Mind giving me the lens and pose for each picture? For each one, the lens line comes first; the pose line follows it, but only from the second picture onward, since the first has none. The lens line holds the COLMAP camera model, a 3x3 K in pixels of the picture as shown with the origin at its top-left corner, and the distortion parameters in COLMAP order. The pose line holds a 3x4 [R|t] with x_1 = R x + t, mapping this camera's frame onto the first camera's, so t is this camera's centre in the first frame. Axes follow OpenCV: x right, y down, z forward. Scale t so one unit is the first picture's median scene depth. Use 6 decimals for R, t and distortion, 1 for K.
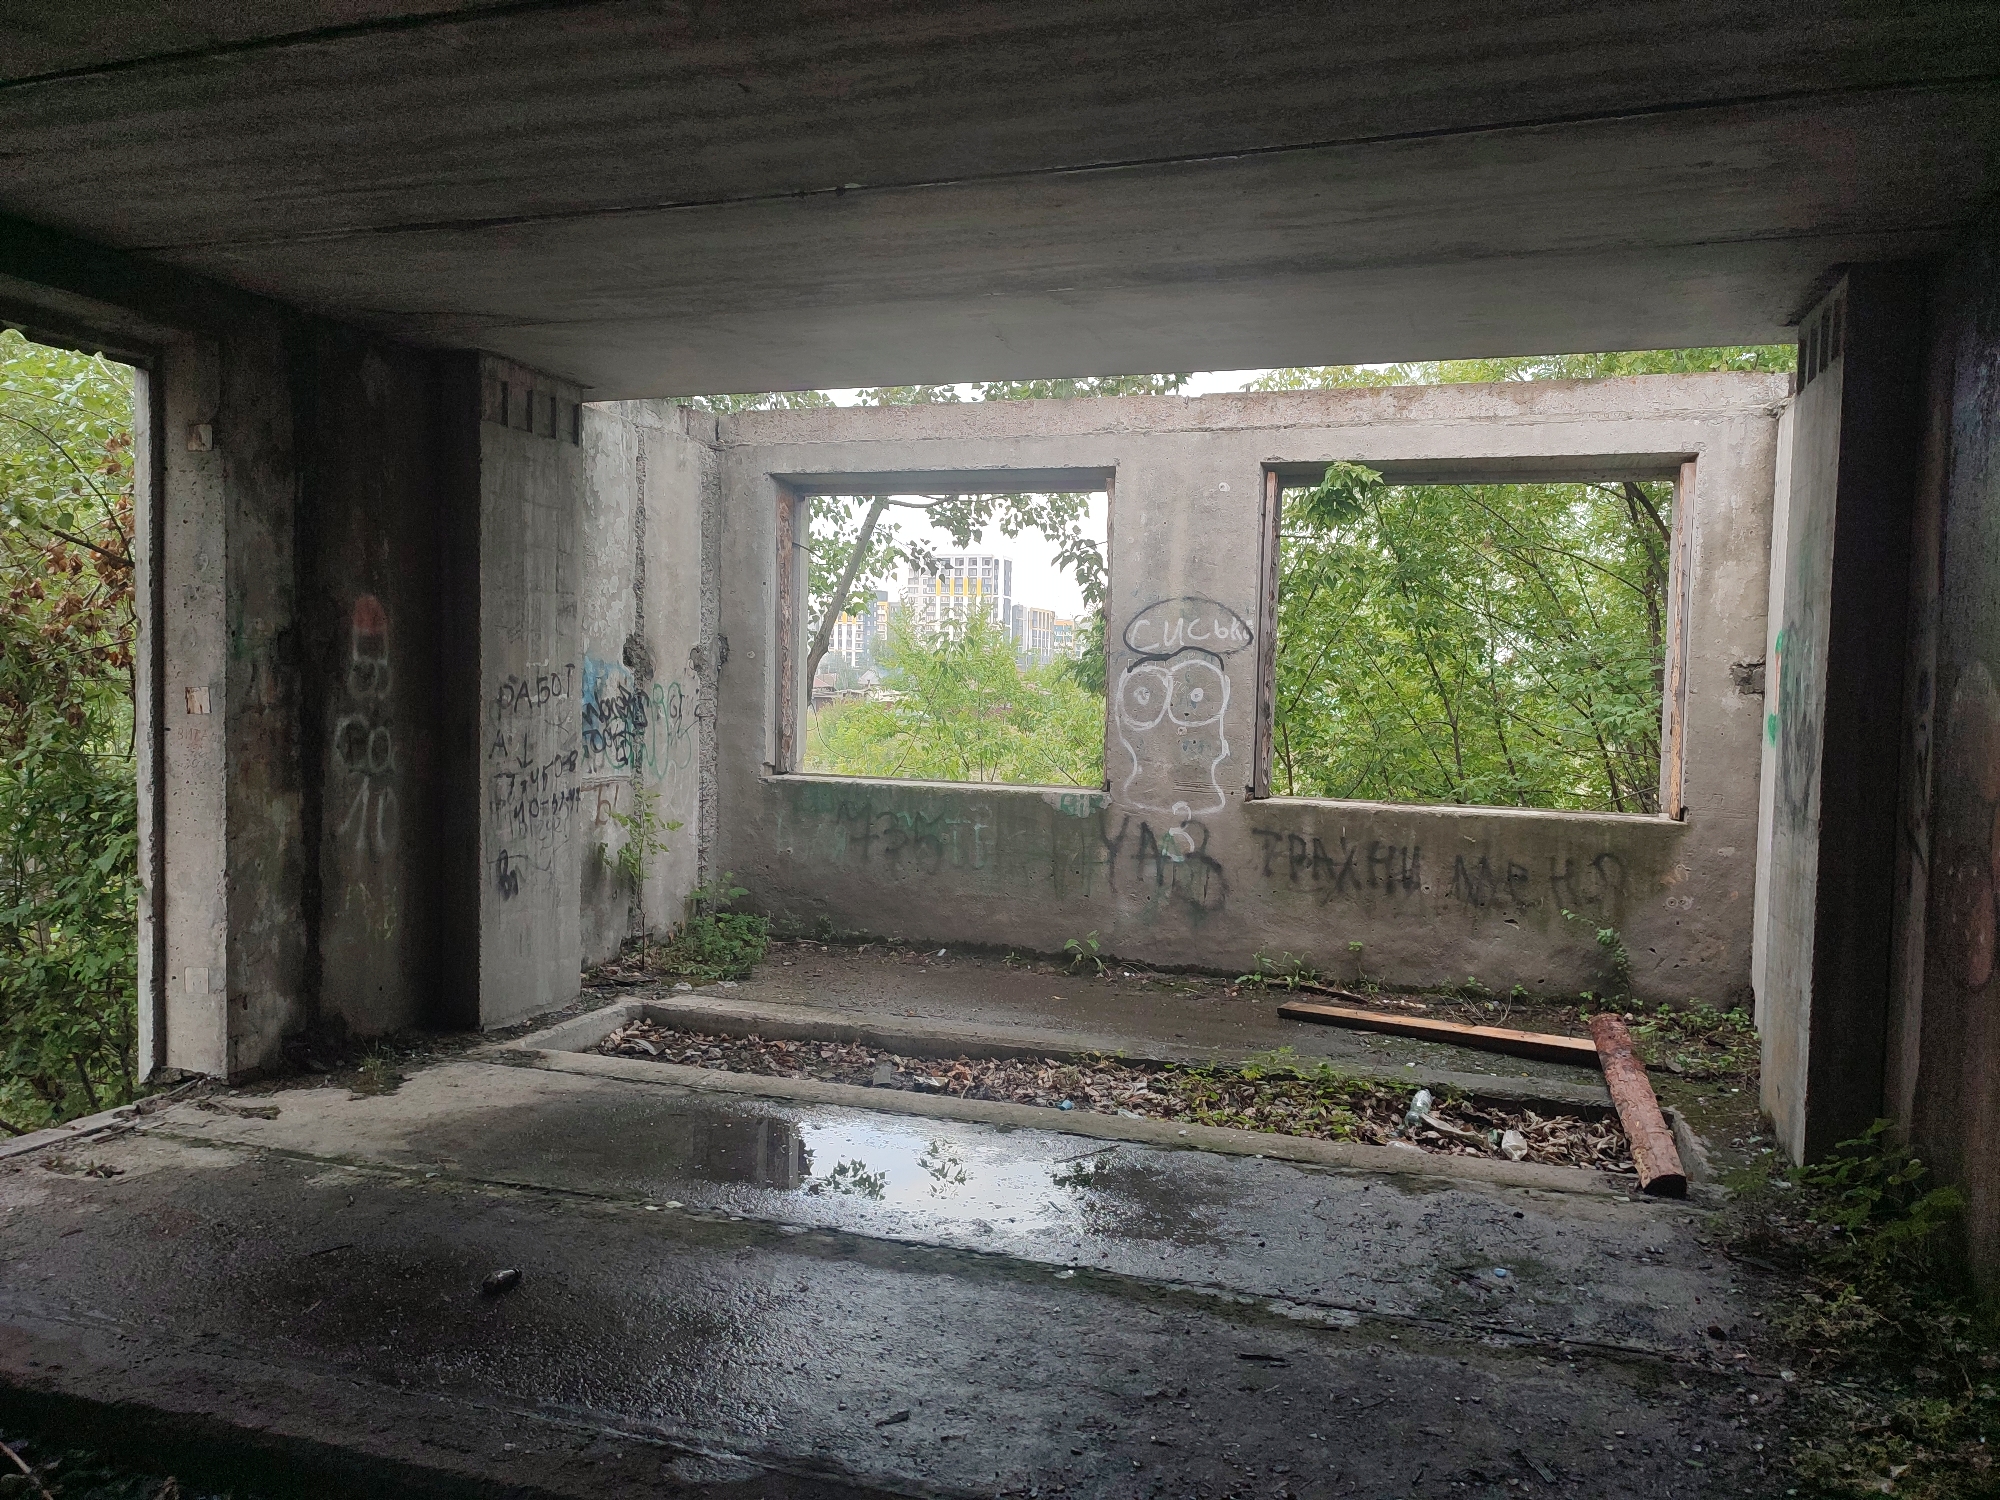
lens RADIAL K [[1446.5, 0, 1002.3], [0, 1446.5, 744.2], [0, 0, 1]] dist [0.035533, -0.027807]
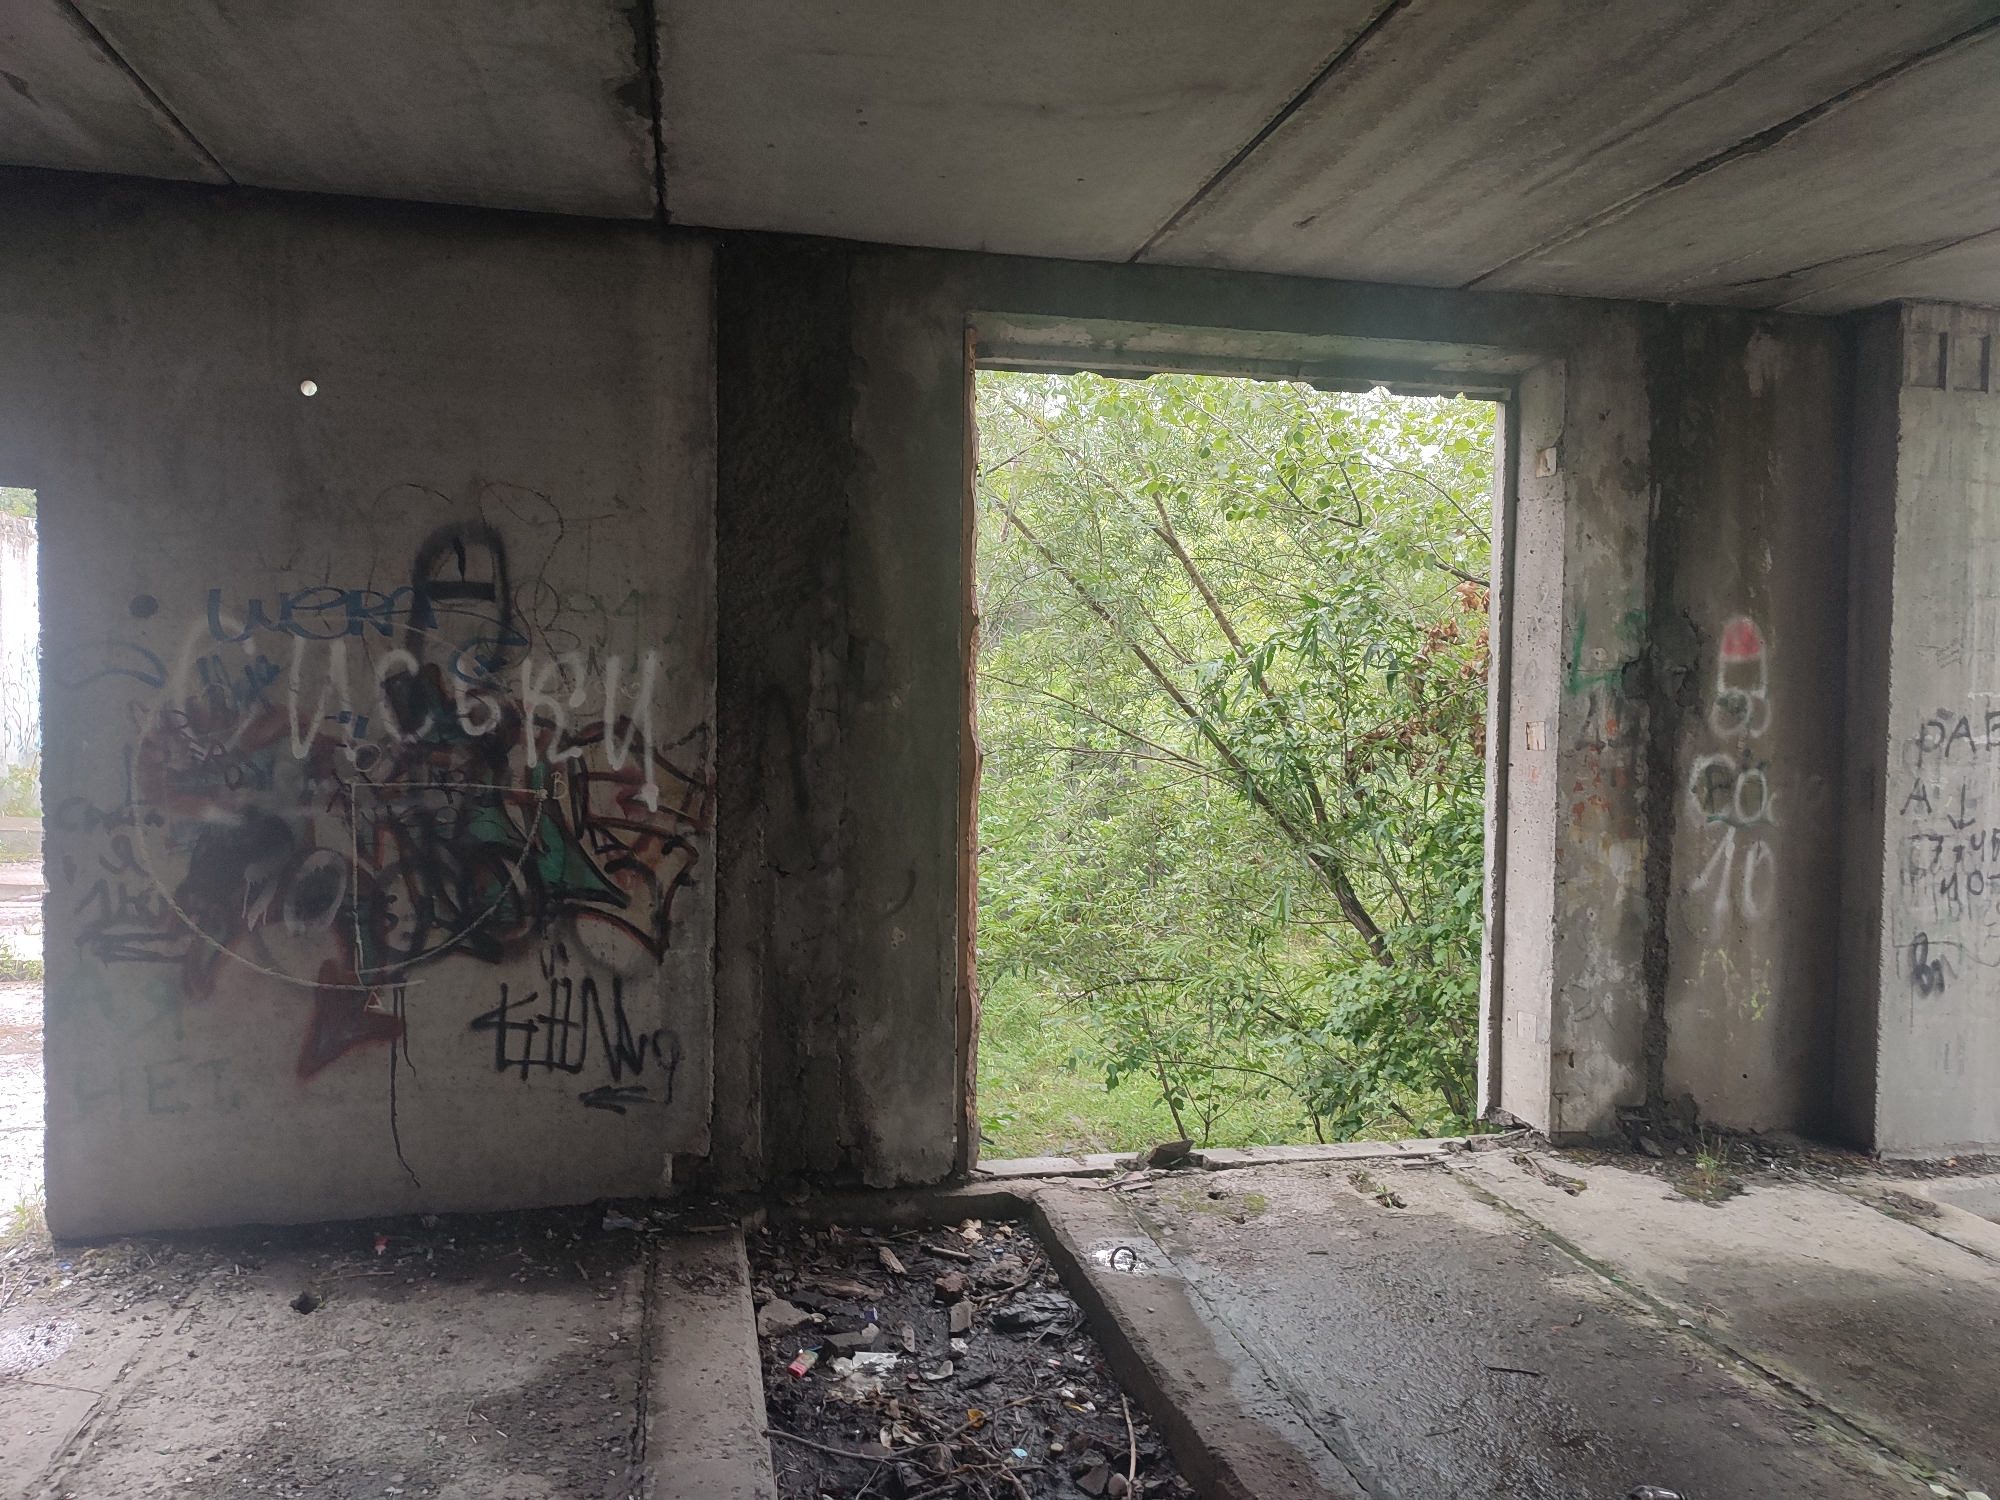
lens RADIAL K [[1446.5, 0, 998.4], [0, 1446.5, 746.1], [0, 0, 1]] dist [0.035533, -0.027807]
pose [[0.513494, 0.022371, -0.857802, 0.087196], [-0.039487, 0.999217, 0.002421, -0.011578], [0.857184, 0.032629, 0.513975, 0.200291]]
